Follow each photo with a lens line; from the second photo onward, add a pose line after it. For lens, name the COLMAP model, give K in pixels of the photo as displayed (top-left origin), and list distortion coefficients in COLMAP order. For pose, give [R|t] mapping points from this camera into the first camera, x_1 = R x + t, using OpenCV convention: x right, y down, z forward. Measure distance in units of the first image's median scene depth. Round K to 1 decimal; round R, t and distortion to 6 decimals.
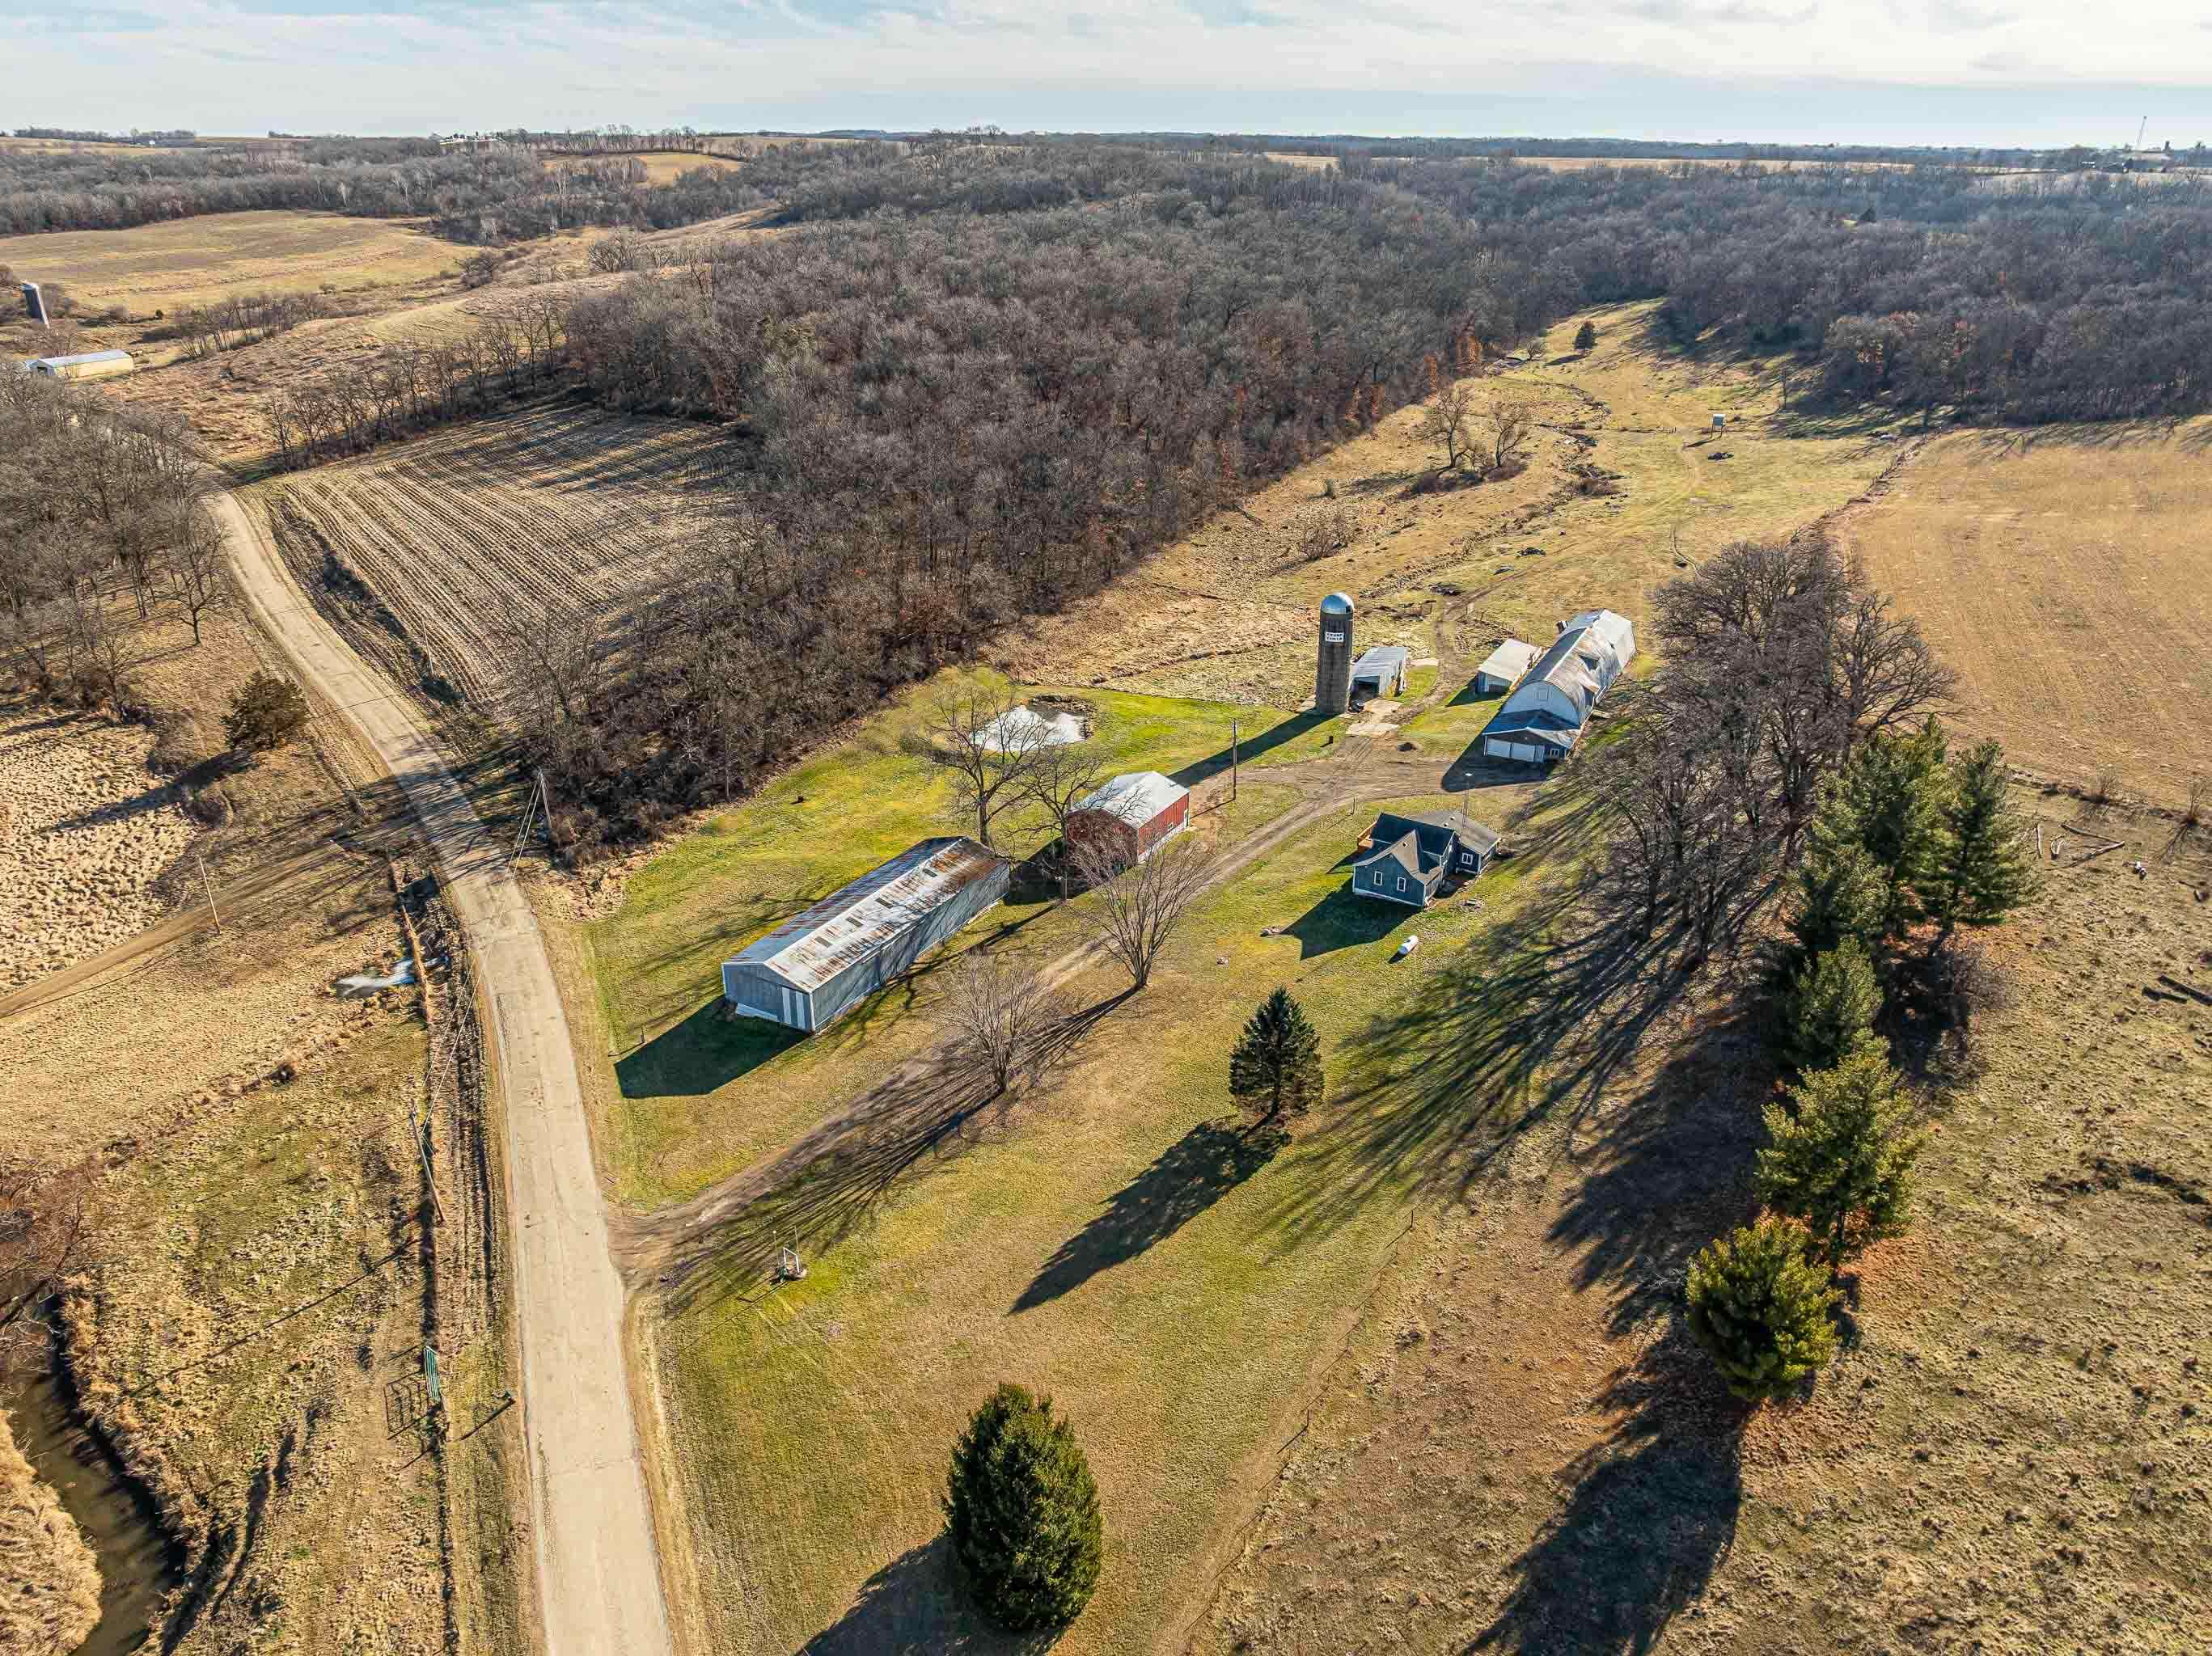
lens RADIAL K [[1558.5, 0, 1106.0], [0, 1558.5, 828.0], [0, 0, 1]] dist [-0.046843, 0.008581]
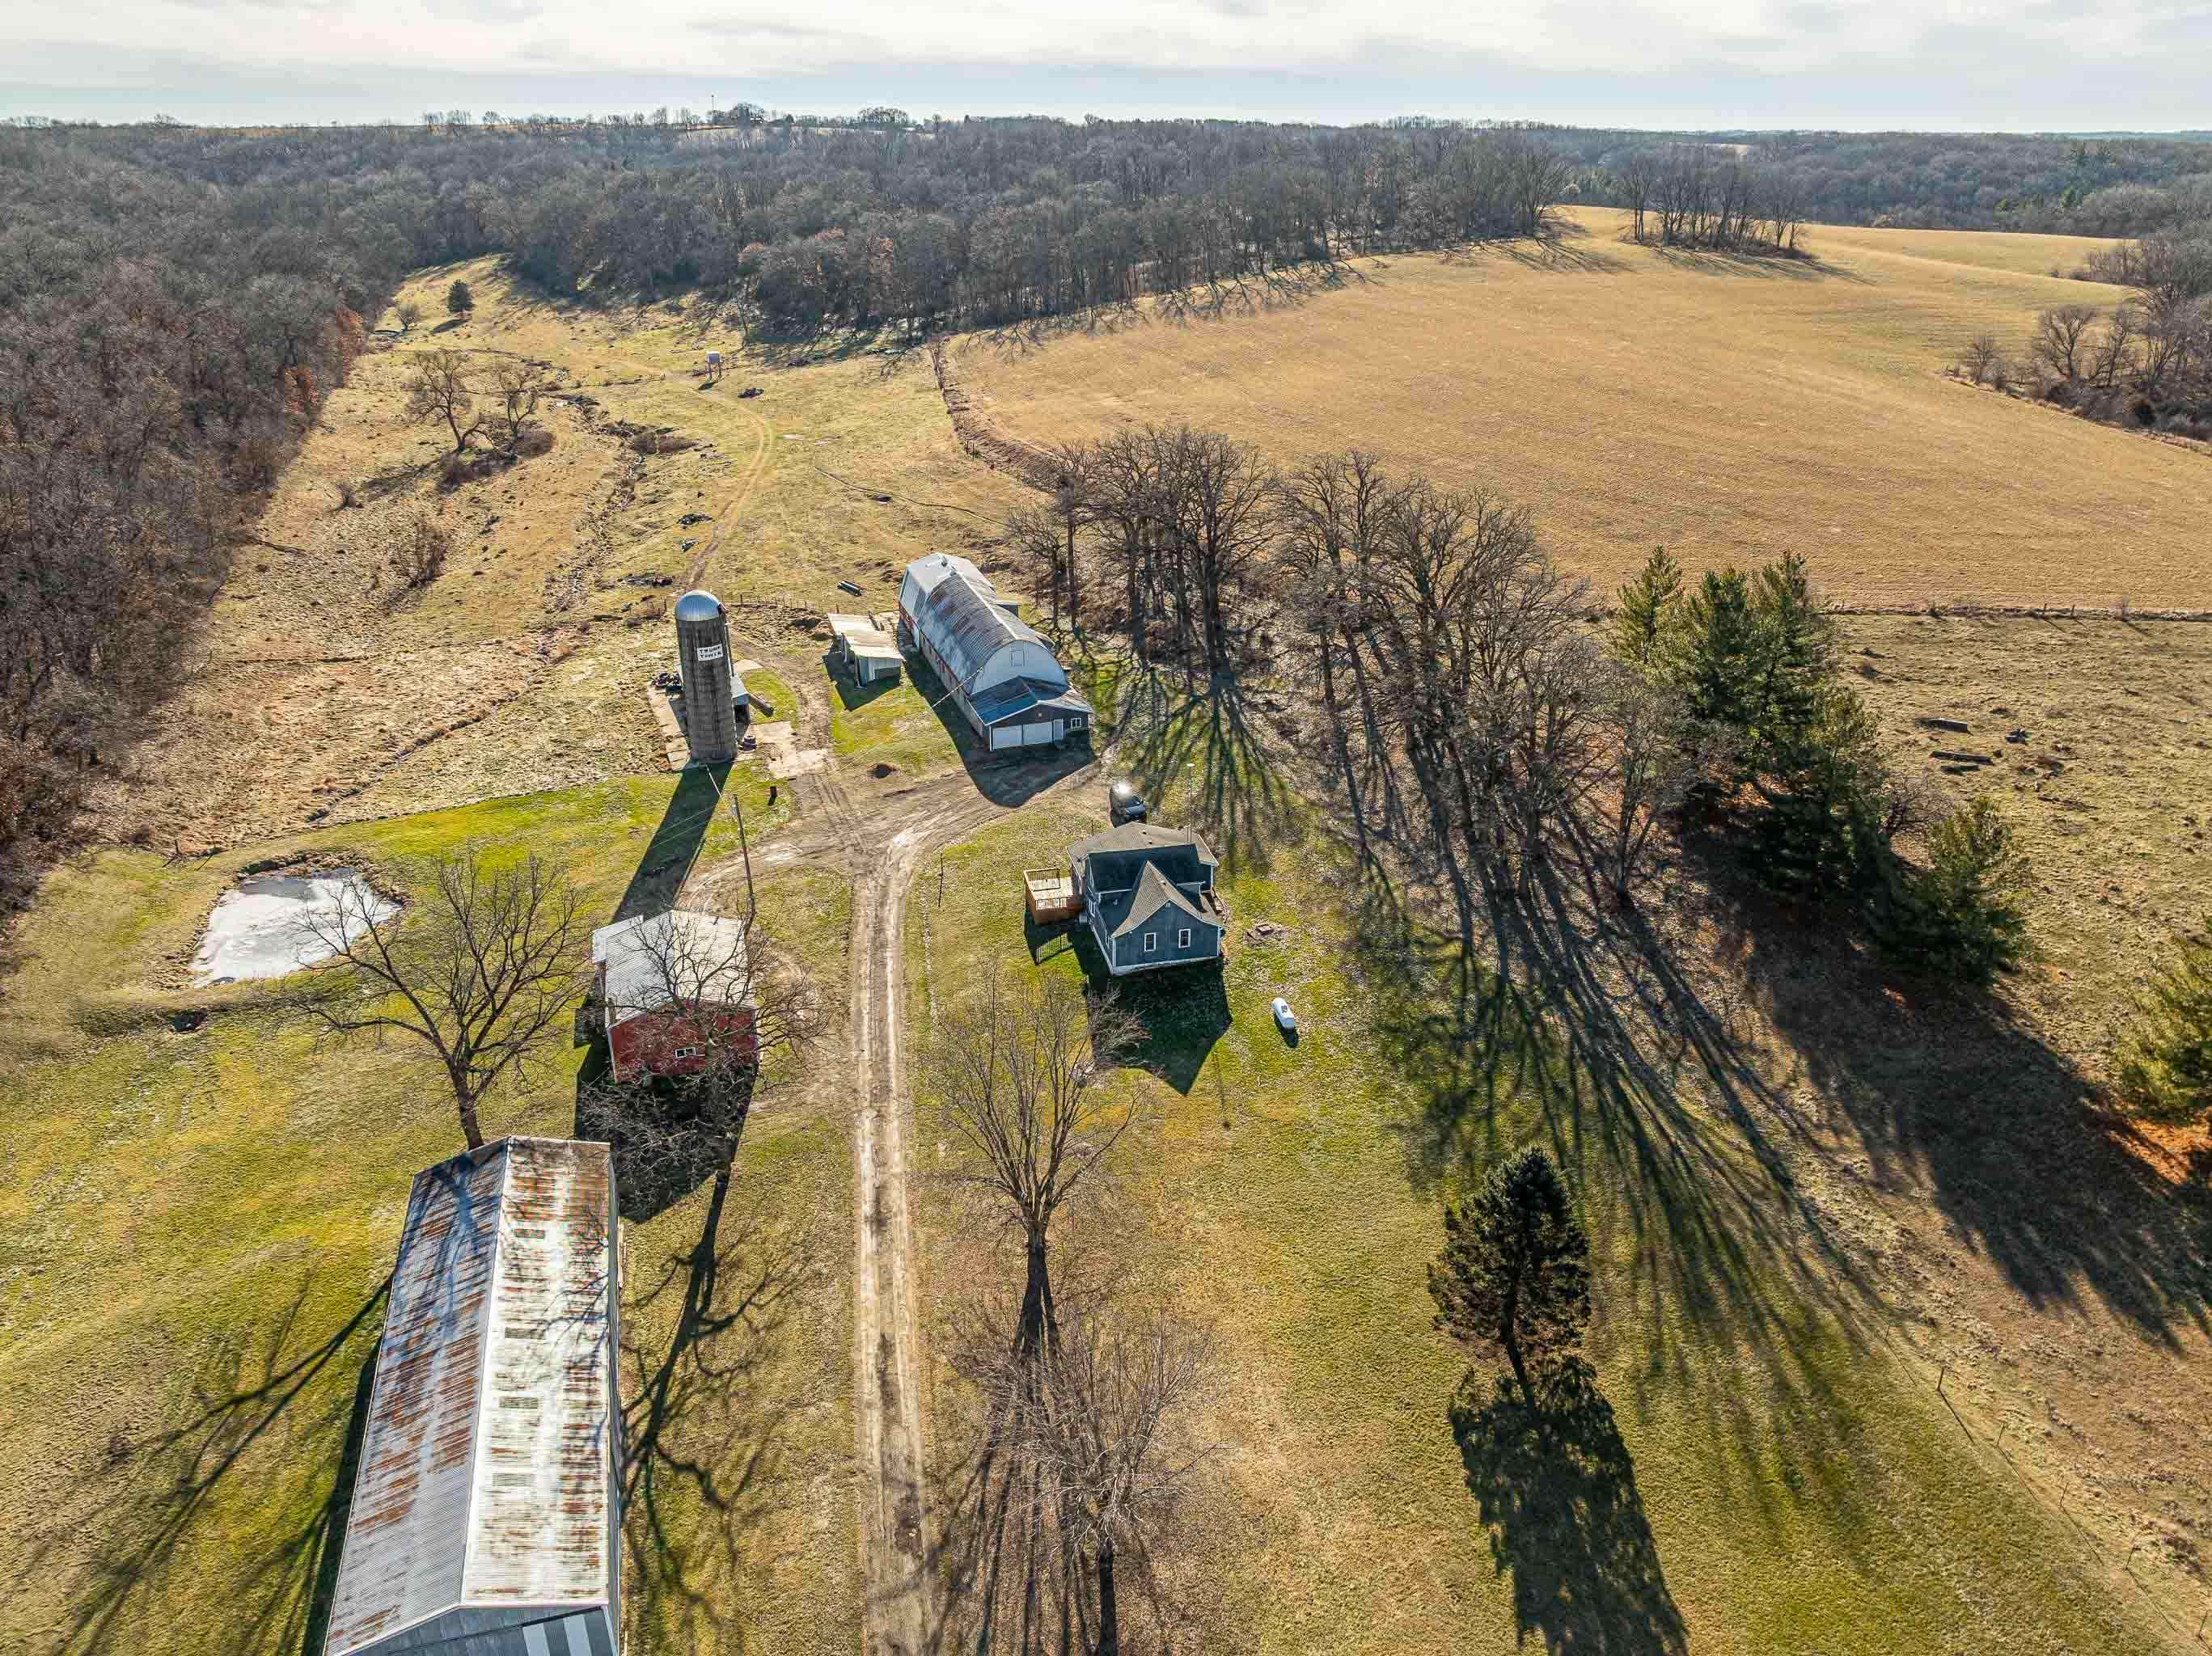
lens RADIAL K [[1558.5, 0, 1106.0], [0, 1558.5, 828.0], [0, 0, 1]] dist [-0.046843, 0.008581]
pose [[0.697389, -0.294496, 0.653391, -0.234391], [0.290929, 0.949509, 0.117442, -0.087408], [-0.654987, 0.108187, 0.747855, 0.412824]]
